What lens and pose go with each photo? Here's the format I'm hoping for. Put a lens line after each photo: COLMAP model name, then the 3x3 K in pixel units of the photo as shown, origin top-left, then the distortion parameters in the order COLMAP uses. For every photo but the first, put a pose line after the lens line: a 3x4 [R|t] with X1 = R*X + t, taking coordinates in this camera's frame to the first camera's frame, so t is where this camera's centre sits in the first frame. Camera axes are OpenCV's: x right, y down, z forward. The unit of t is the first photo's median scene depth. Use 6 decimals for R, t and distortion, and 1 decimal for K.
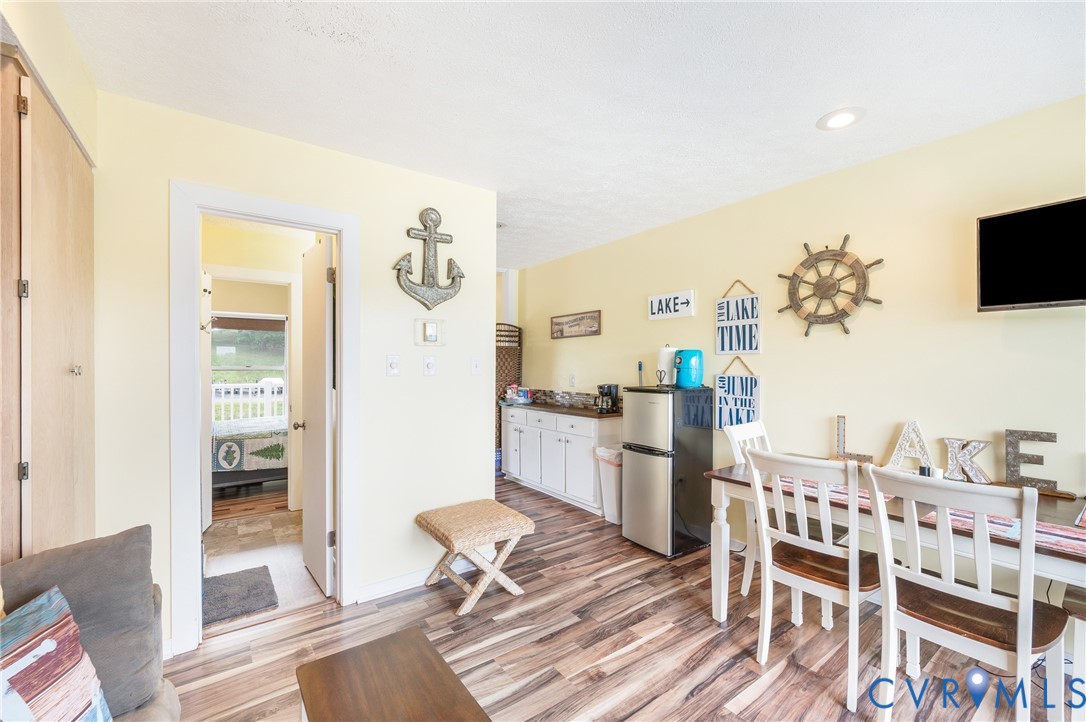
lens RADIAL K [[440.4, 0, 553.9], [0, 440.4, 358.6], [0, 0, 1]] dist [0.001406, 0.000035]
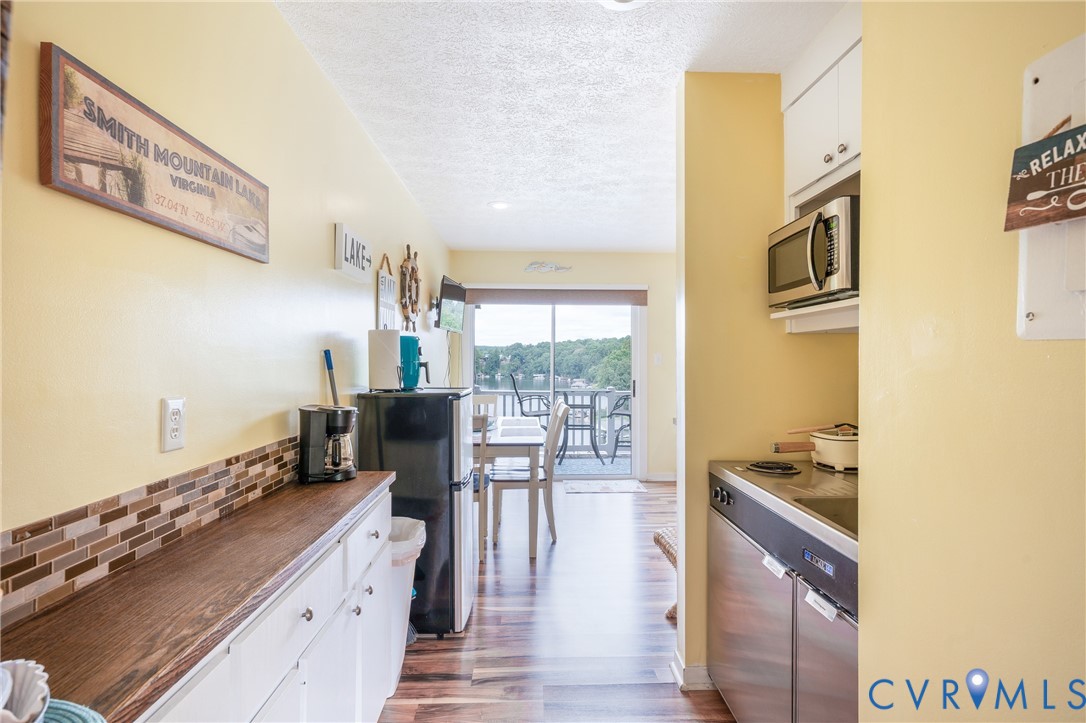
lens RADIAL K [[528.7, 0, 543.0], [0, 528.7, 361.5], [0, 0, 1]] dist [0.000416, 0.000002]
pose [[-0.822295, -0.000898, 0.569061, -0.432696], [-0.003350, 0.999989, -0.003262, 0.027865], [-0.569051, -0.004588, -0.822289, 1.831962]]
